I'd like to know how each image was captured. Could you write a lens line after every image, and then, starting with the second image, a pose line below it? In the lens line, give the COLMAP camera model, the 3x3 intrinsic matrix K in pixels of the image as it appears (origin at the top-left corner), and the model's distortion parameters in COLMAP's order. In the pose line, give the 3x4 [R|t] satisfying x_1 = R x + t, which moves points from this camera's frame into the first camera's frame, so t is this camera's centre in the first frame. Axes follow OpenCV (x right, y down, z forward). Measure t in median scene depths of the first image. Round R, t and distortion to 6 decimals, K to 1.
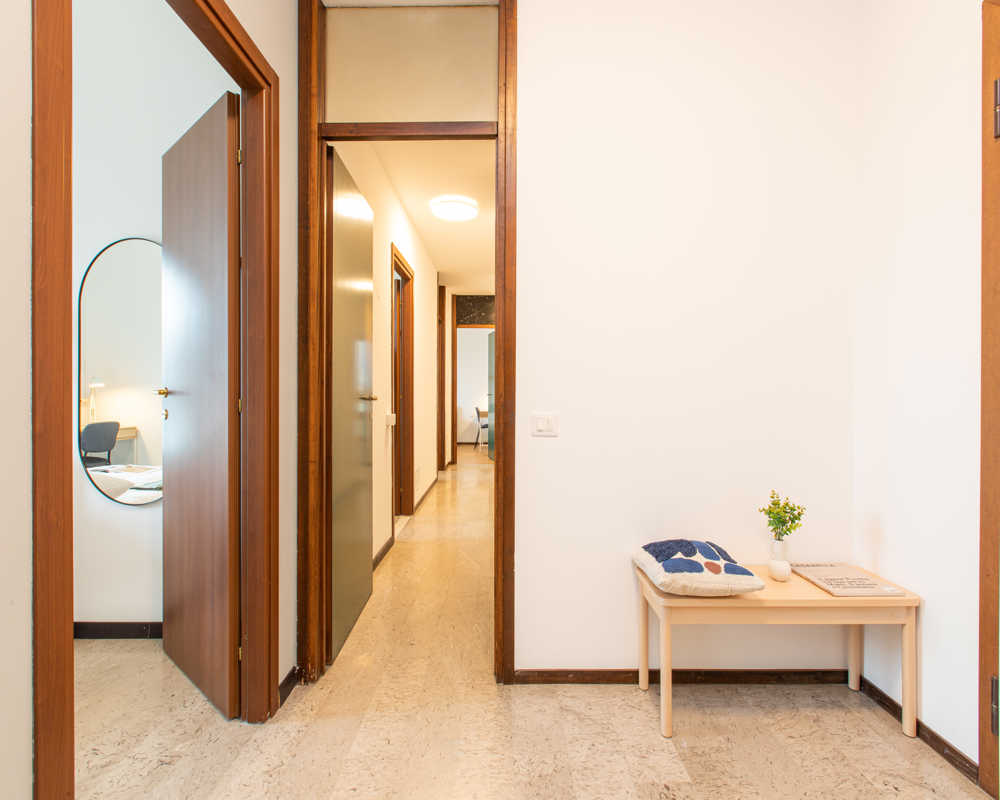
lens RADIAL K [[452.8, 0, 505.6], [0, 452.8, 394.7], [0, 0, 1]] dist [0.000717, -0.000289]
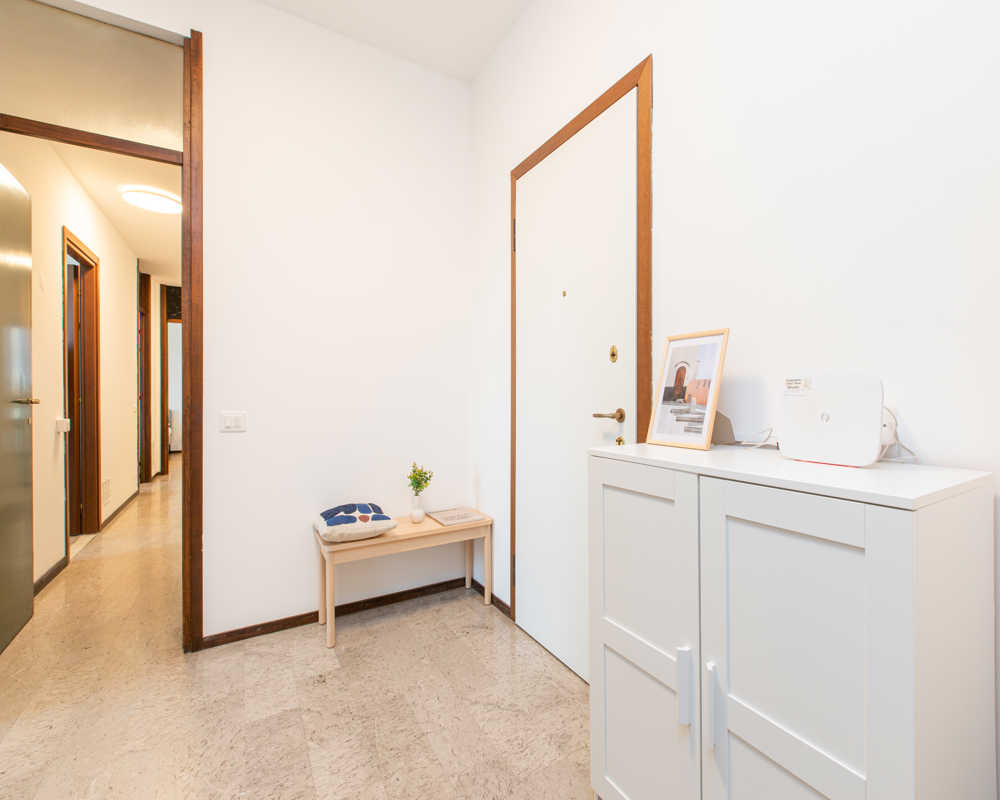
lens RADIAL K [[437.2, 0, 495.9], [0, 437.2, 397.2], [0, 0, 1]] dist [-0.001012, -0.000844]
pose [[0.867612, -0.004141, 0.497225, 0.116353], [0.003138, 0.999991, 0.002854, 0.000664], [-0.497232, -0.000916, 0.867617, -0.326366]]
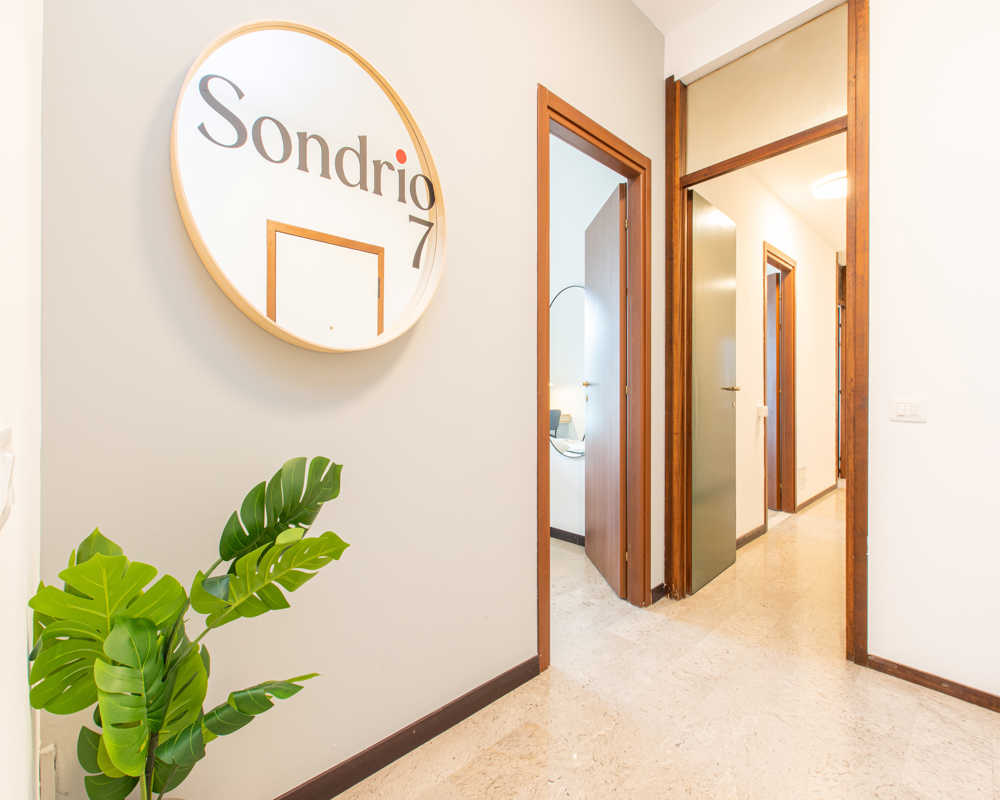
lens RADIAL K [[452.8, 0, 505.6], [0, 452.8, 394.7], [0, 0, 1]] dist [0.000717, -0.000289]
pose [[0.680144, -0.000395, -0.733078, 0.211796], [-0.001714, 0.999996, -0.002129, 0.038084], [0.733076, 0.002704, 0.680141, -0.275244]]
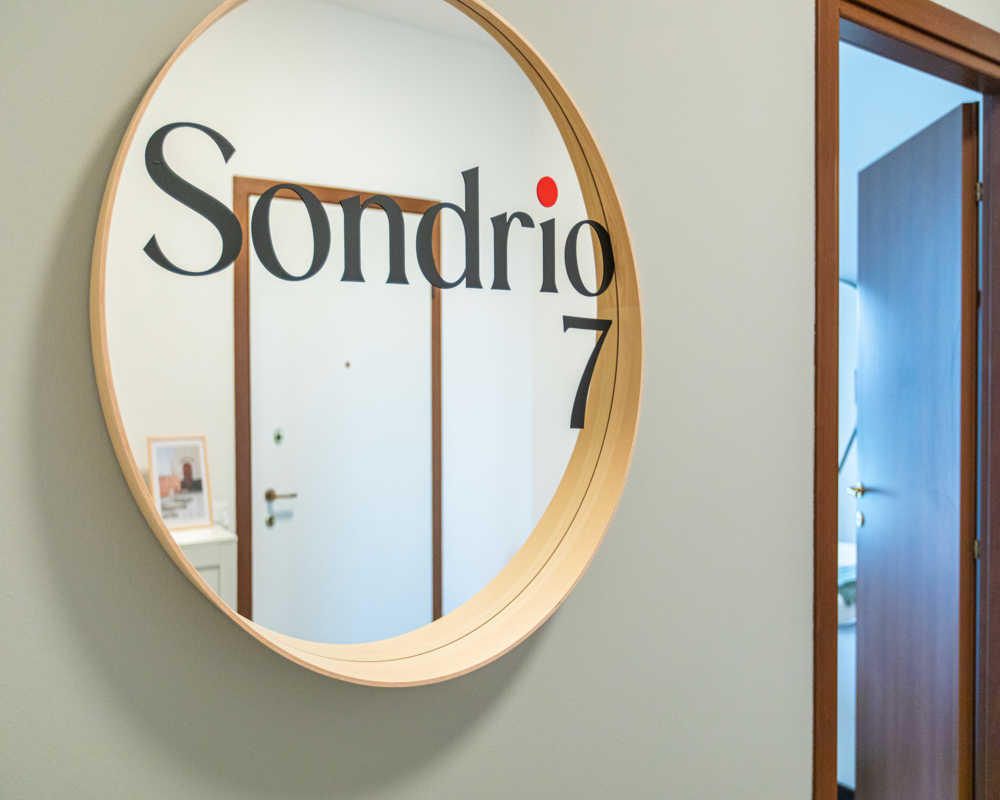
lens RADIAL K [[828.6, 0, 520.0], [0, 828.6, 398.2], [0, 0, 1]] dist [-0.001958, -0.002676]
pose [[0.570543, 0.016163, -0.821108, 0.050069], [0.002752, 0.999763, 0.021592, -0.210605], [0.821263, -0.014579, 0.570364, -0.267100]]
